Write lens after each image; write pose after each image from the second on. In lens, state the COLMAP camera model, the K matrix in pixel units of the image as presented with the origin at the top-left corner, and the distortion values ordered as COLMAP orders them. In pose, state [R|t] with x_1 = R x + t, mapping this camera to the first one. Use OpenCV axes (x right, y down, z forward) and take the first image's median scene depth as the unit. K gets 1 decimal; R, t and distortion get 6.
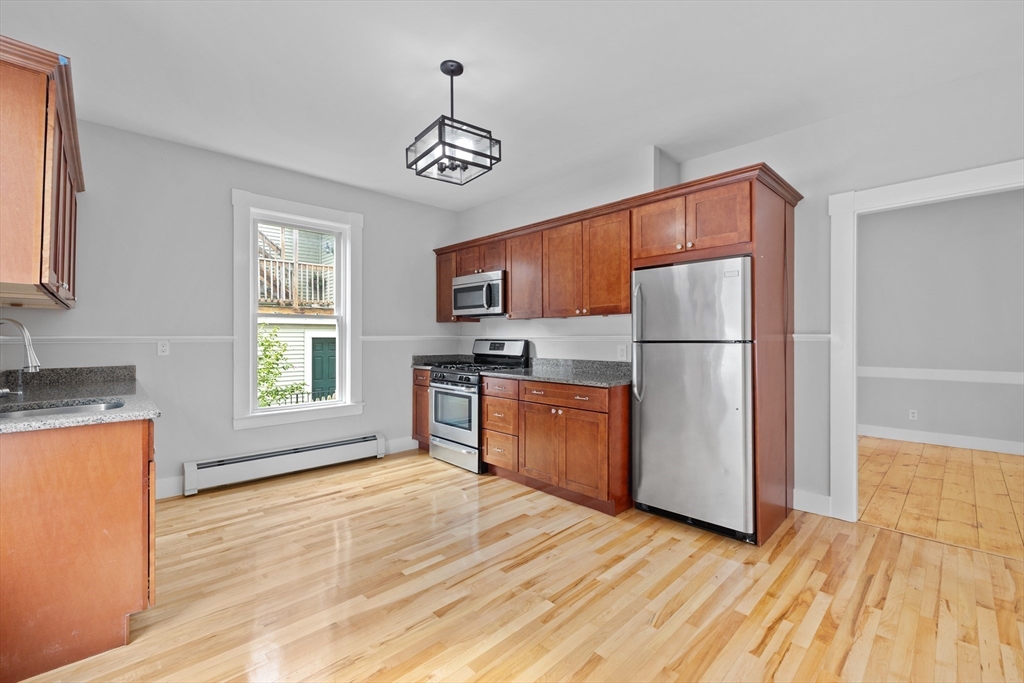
lens RADIAL K [[433.2, 0, 504.0], [0, 433.2, 336.6], [0, 0, 1]] dist [0.000294, 0.000089]
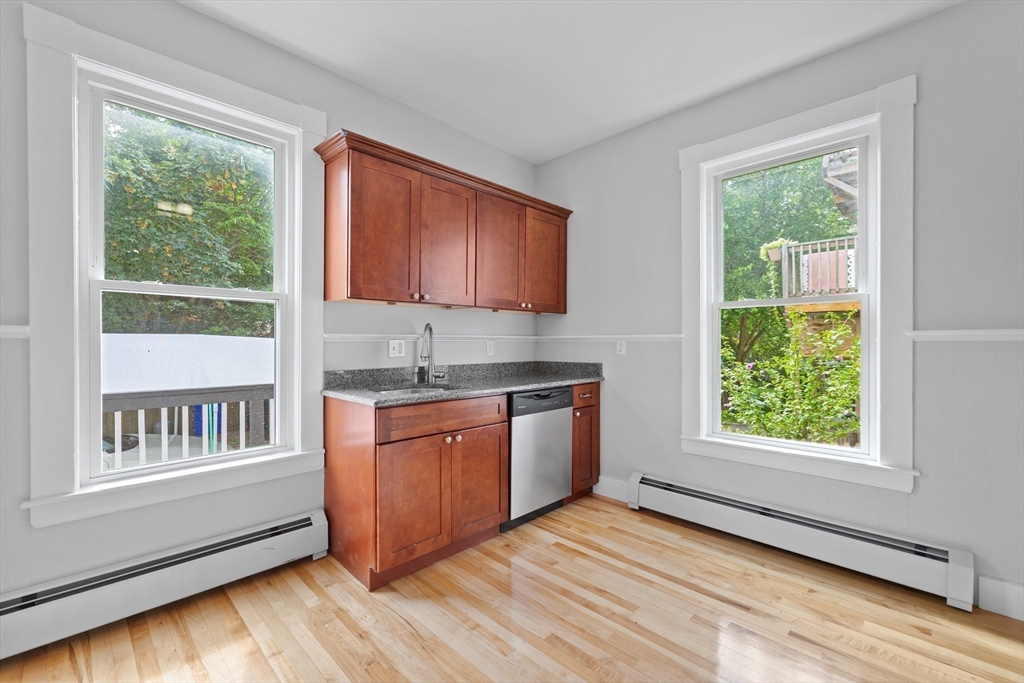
lens RADIAL K [[430.0, 0, 508.5], [0, 430.0, 342.8], [0, 0, 1]] dist [0.000056, -0.000037]
pose [[0.035875, 0.004807, -0.999345, 0.162051], [0.003347, 0.999982, 0.004930, 0.009789], [0.999351, -0.003521, 0.035859, 0.663631]]
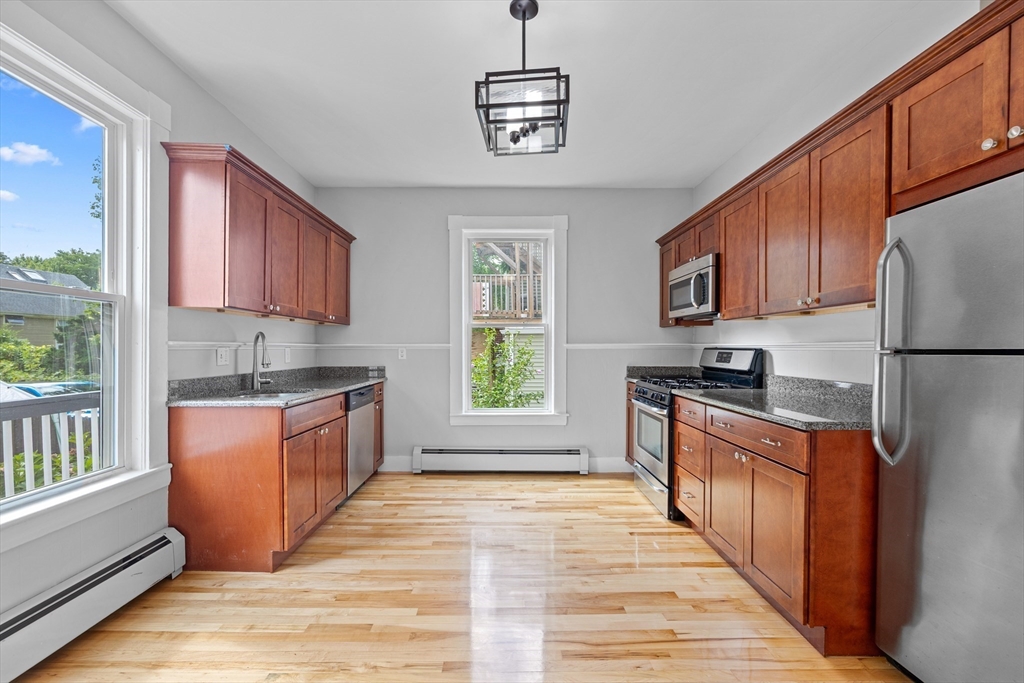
lens RADIAL K [[436.4, 0, 507.2], [0, 436.4, 355.8], [0, 0, 1]] dist [0.000741, 0.000182]
pose [[0.735475, 0.015075, -0.677384, 0.281293], [-0.000448, 0.999763, 0.021764, 0.005178], [0.677552, -0.015703, 0.735307, 0.253070]]
